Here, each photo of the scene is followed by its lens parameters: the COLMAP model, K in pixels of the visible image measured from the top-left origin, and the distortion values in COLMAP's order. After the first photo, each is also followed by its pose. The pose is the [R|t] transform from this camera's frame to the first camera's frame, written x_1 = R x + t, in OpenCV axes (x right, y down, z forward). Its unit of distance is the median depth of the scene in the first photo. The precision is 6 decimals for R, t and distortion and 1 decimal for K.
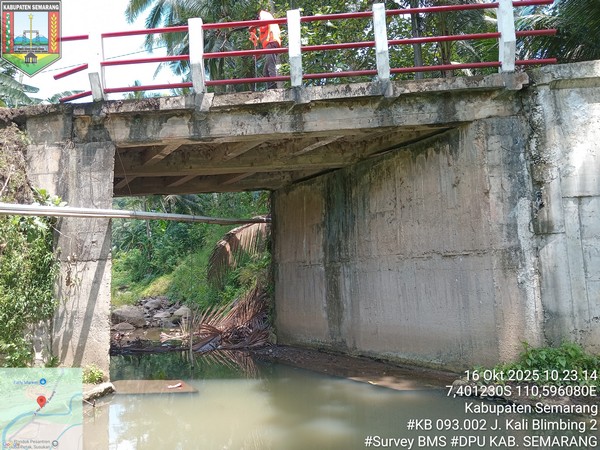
lens RADIAL K [[444.3, 0, 304.5], [0, 444.3, 223.3], [0, 0, 1]] dist [0.024088, -0.074359]
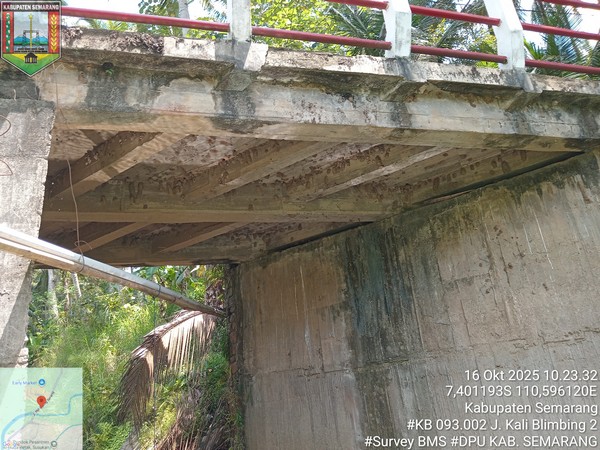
lens RADIAL K [[444.3, 0, 295.4], [0, 444.3, 226.2], [0, 0, 1]] dist [0.024088, -0.074359]
pose [[0.942146, 0.053948, 0.330832, -0.330891], [0.031188, 0.968575, -0.246760, 0.063398], [-0.333748, 0.242802, 0.910856, 0.516248]]
